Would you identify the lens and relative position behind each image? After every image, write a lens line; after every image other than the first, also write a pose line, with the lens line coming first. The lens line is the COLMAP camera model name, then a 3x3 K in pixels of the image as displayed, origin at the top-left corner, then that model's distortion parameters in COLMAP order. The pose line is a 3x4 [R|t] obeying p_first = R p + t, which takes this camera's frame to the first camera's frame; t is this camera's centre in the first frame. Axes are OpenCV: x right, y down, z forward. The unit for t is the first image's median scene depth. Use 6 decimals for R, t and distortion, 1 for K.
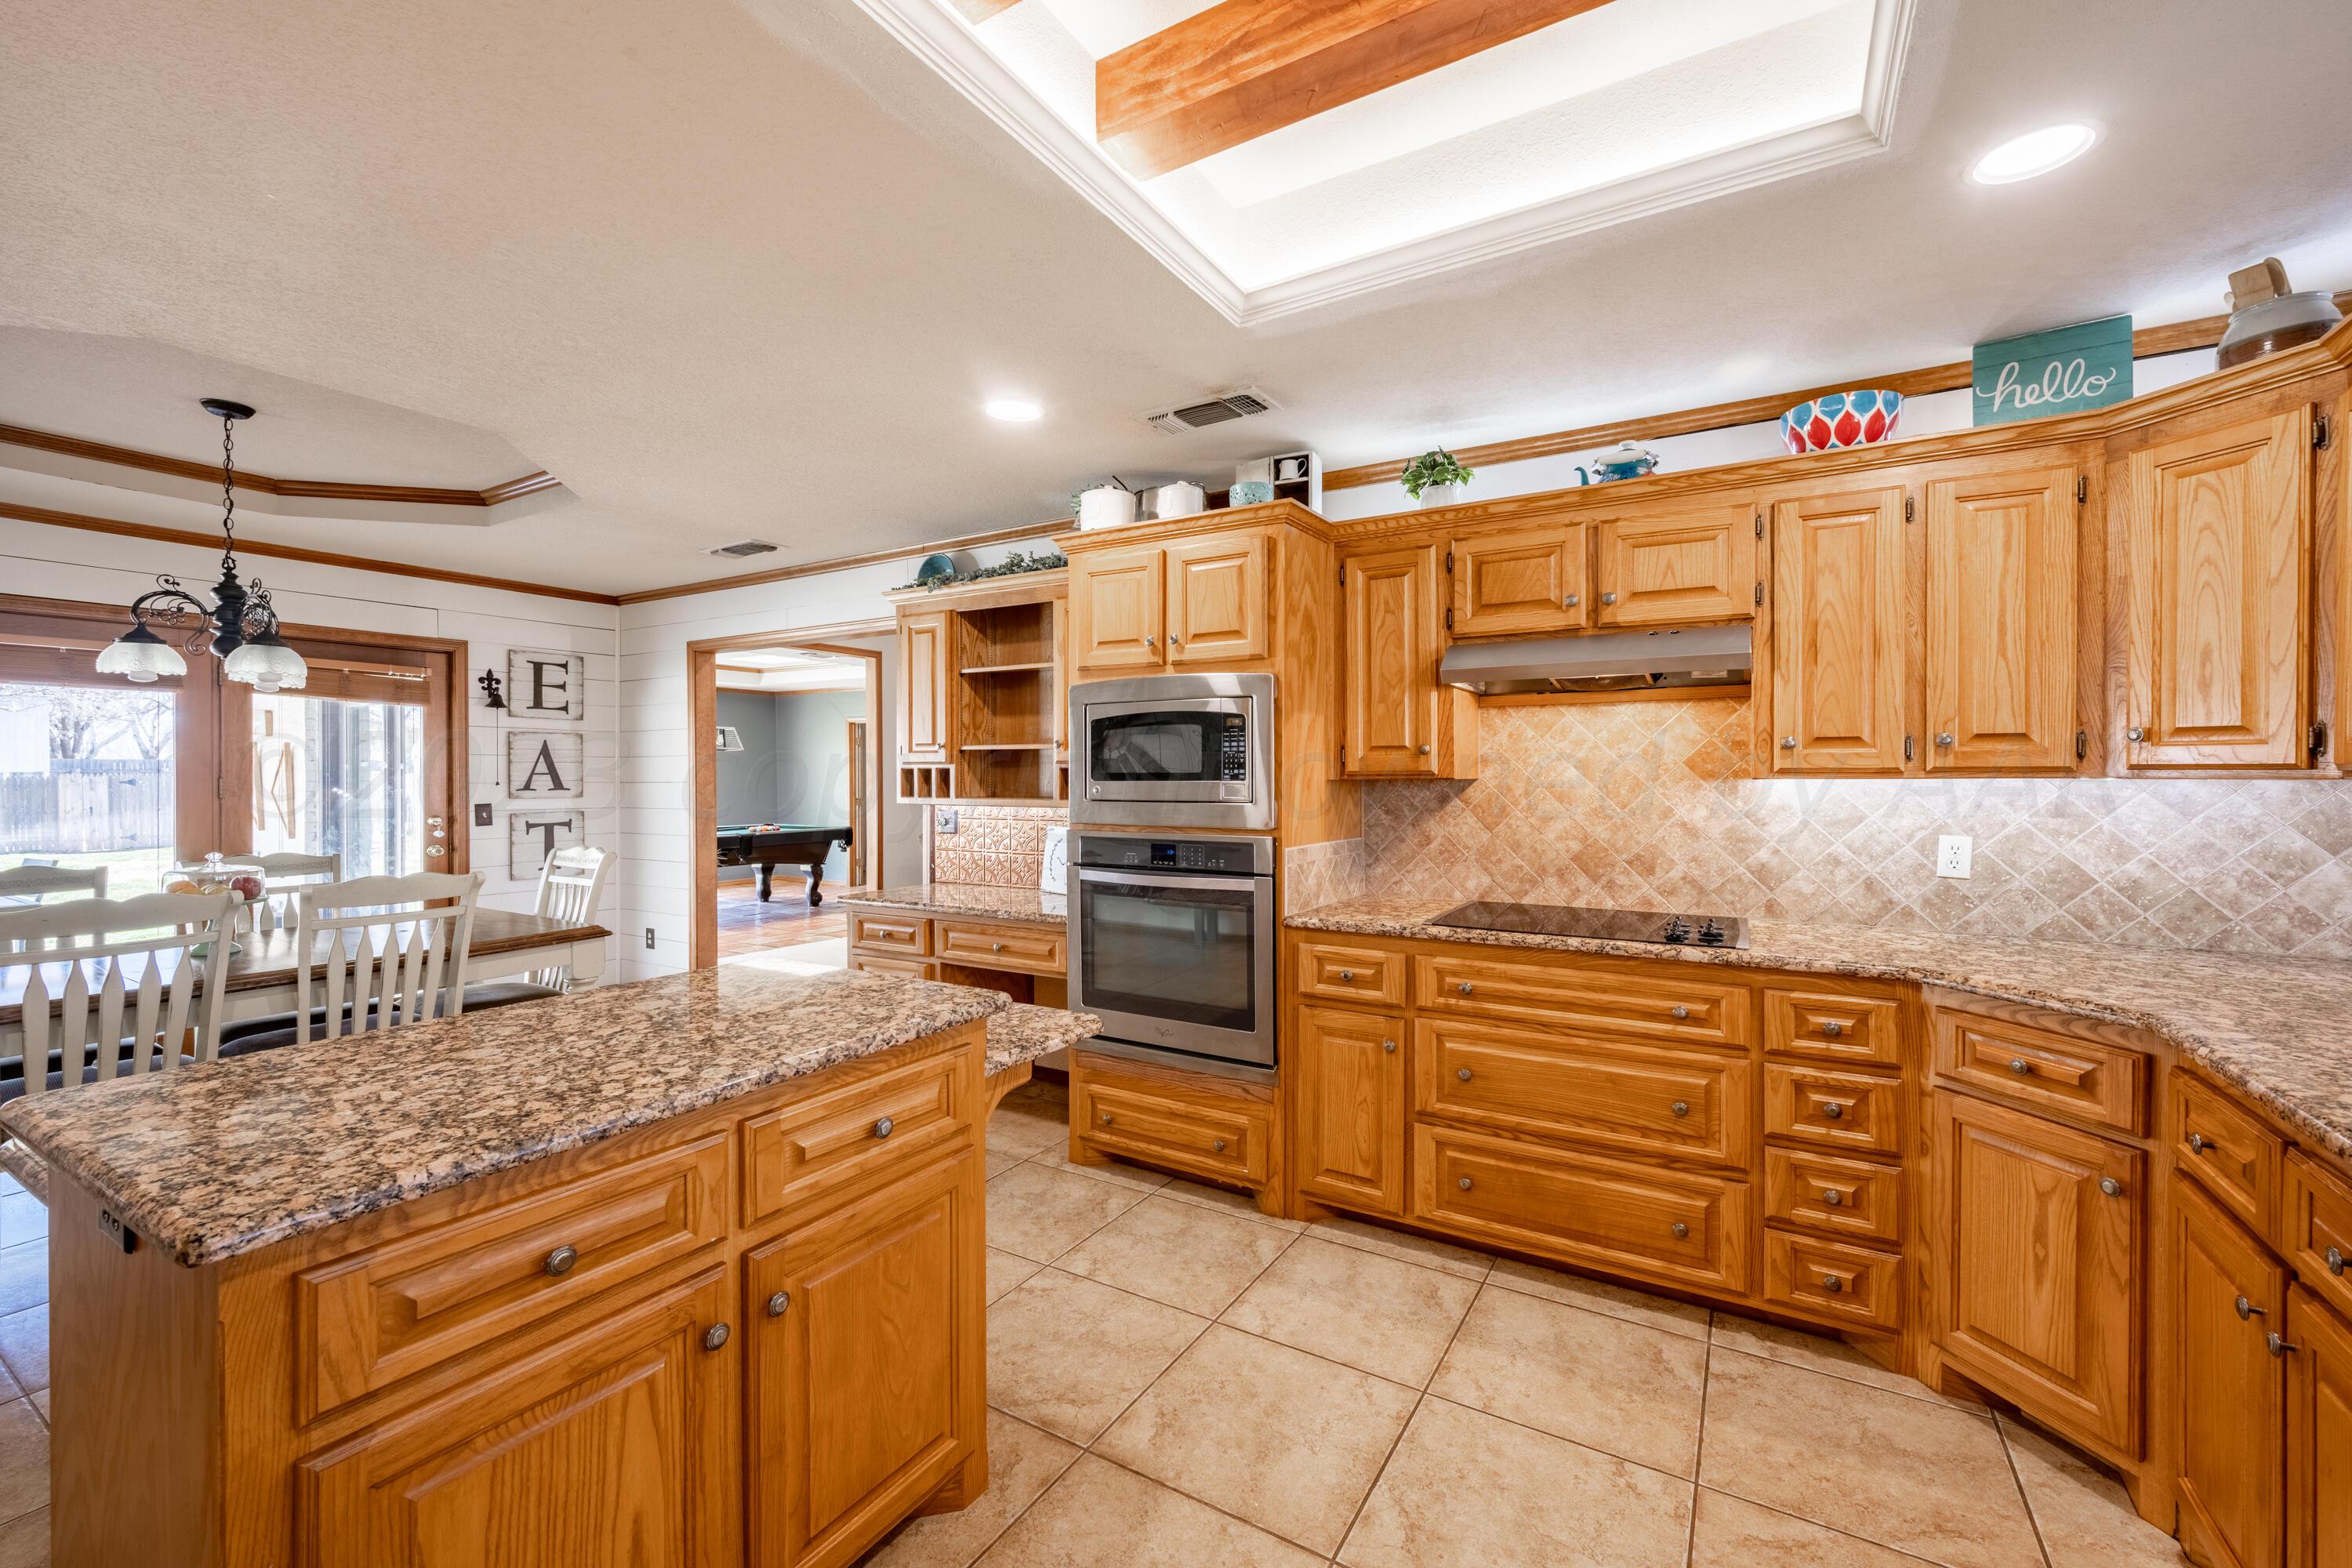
lens RADIAL K [[959.1, 0, 1170.1], [0, 959.1, 777.7], [0, 0, 1]] dist [0.000370, -0.000003]
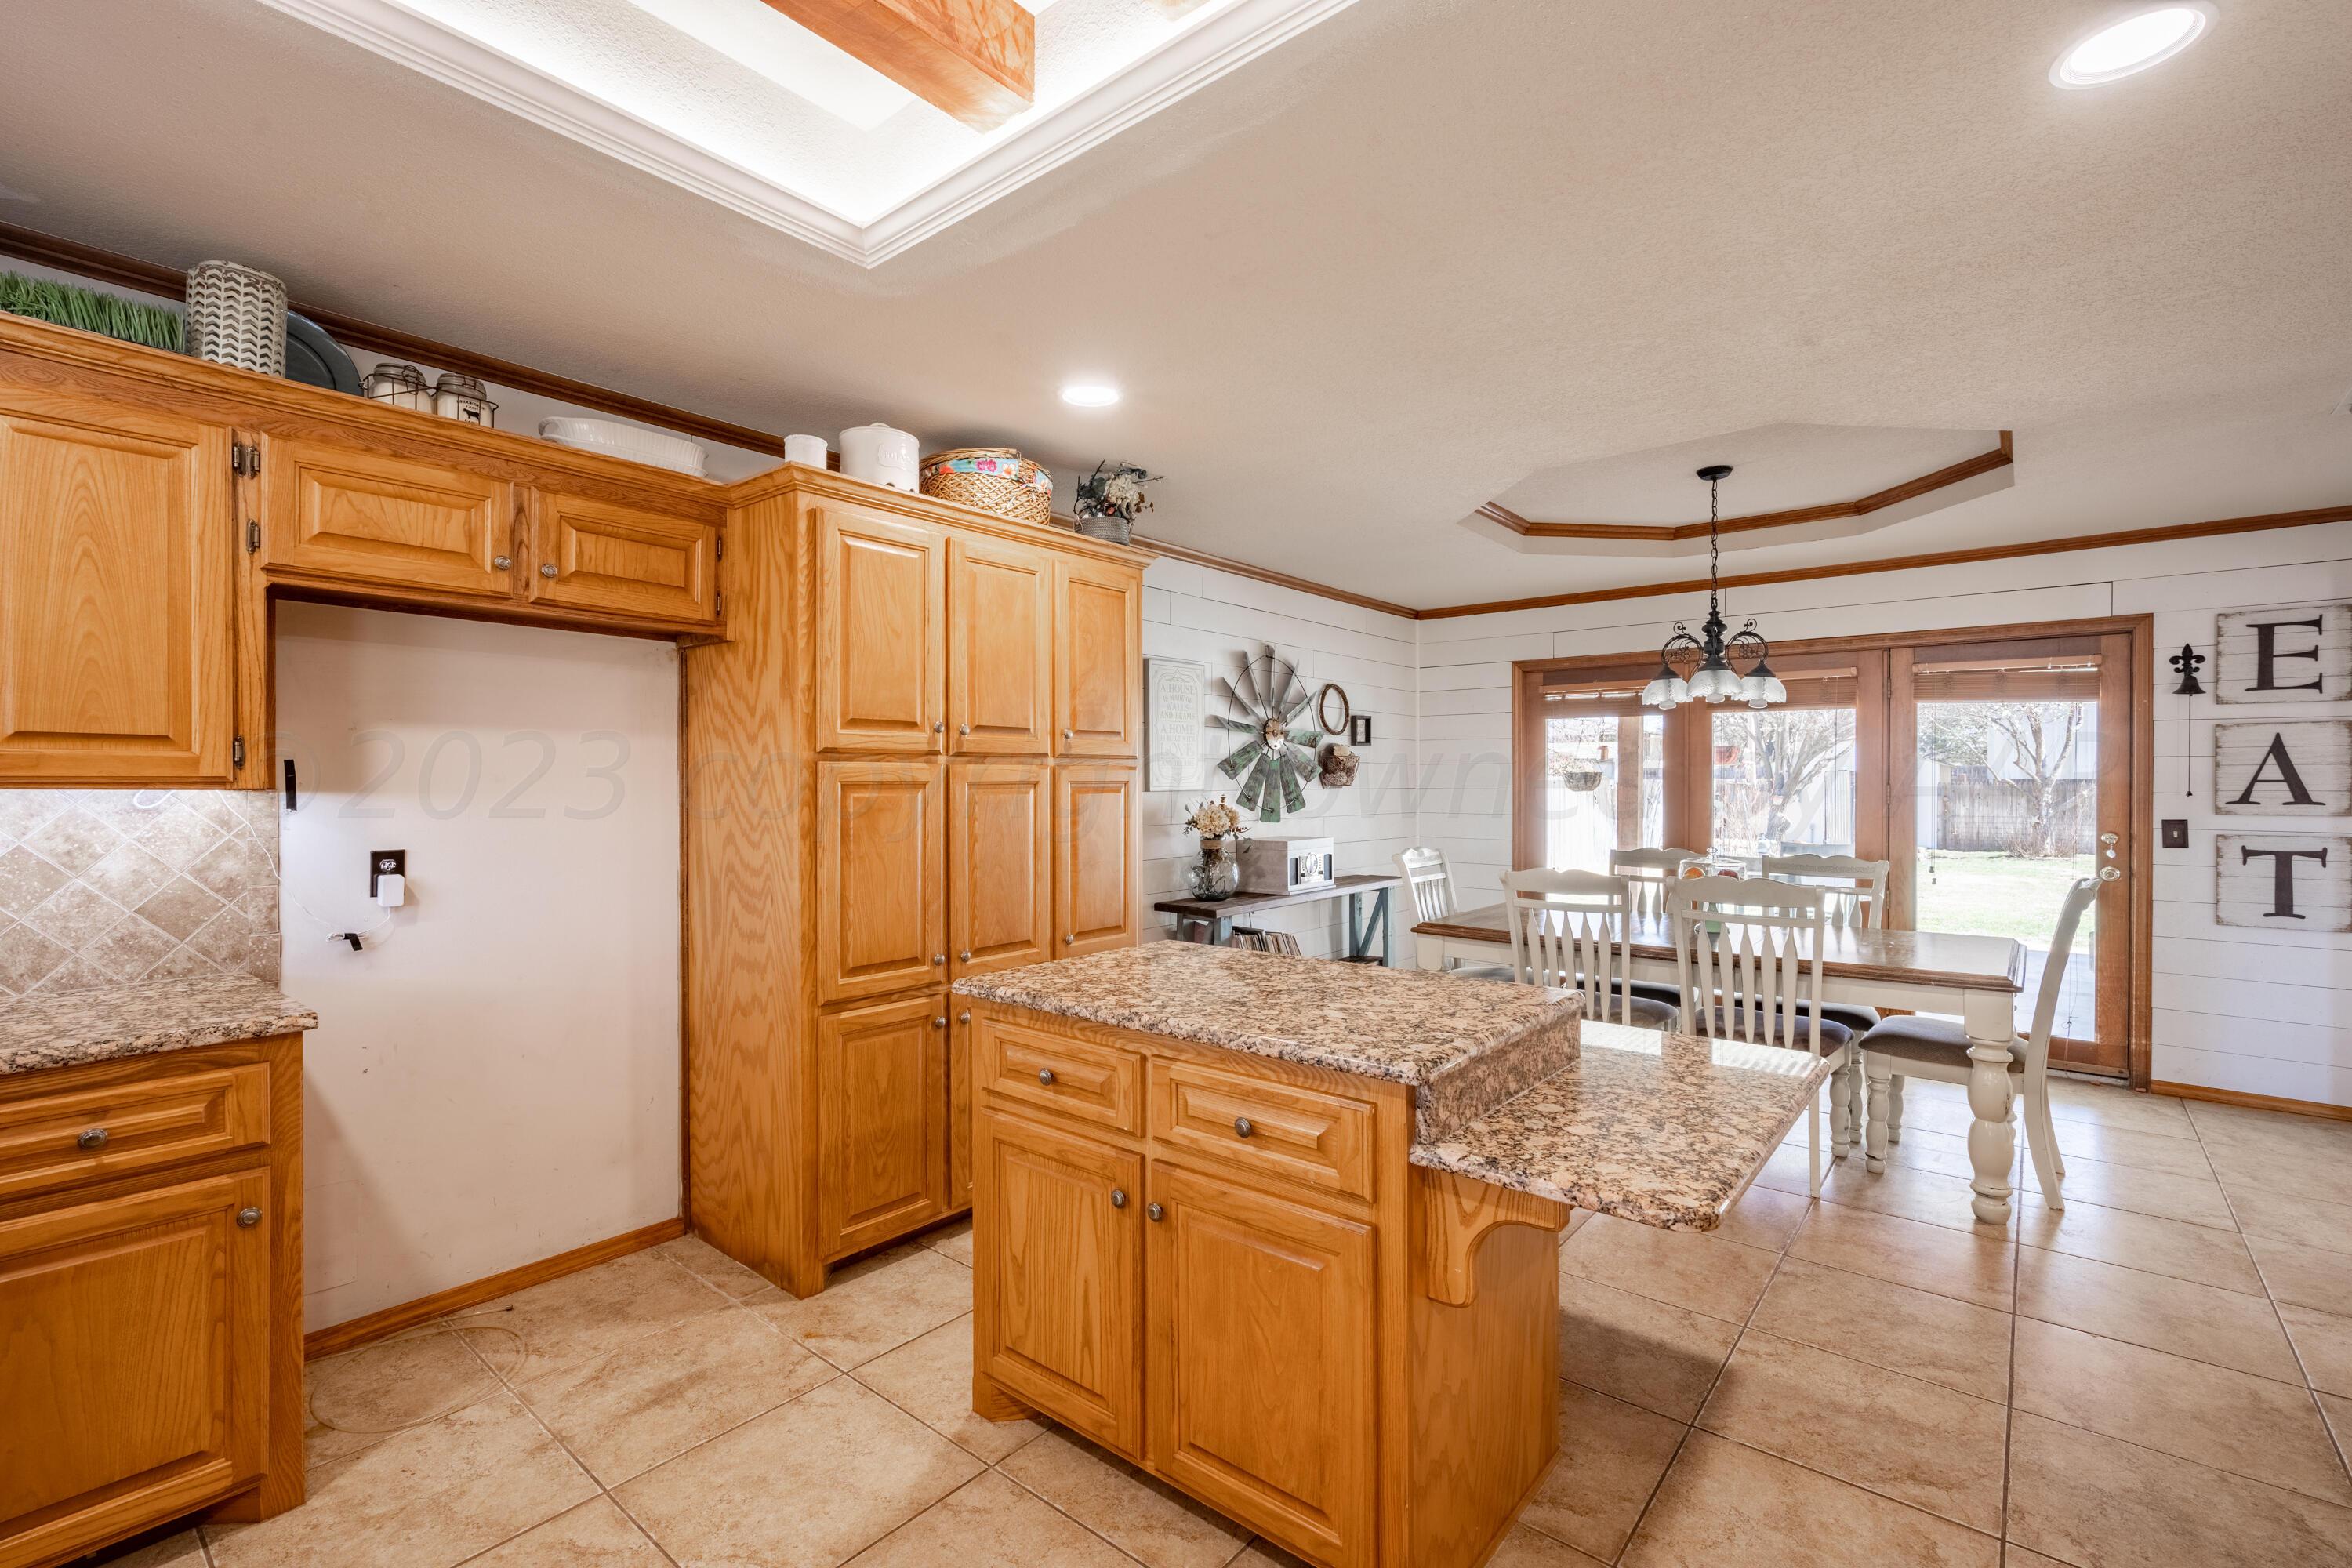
lens RADIAL K [[1057.1, 0, 1166.3], [0, 1057.1, 782.1], [0, 0, 1]] dist [-0.002391, -0.000009]
pose [[-0.149214, 0.004024, -0.988797, 0.263293], [-0.005211, 0.999975, 0.004856, -0.003029], [0.988791, 0.005877, -0.149189, 0.343938]]
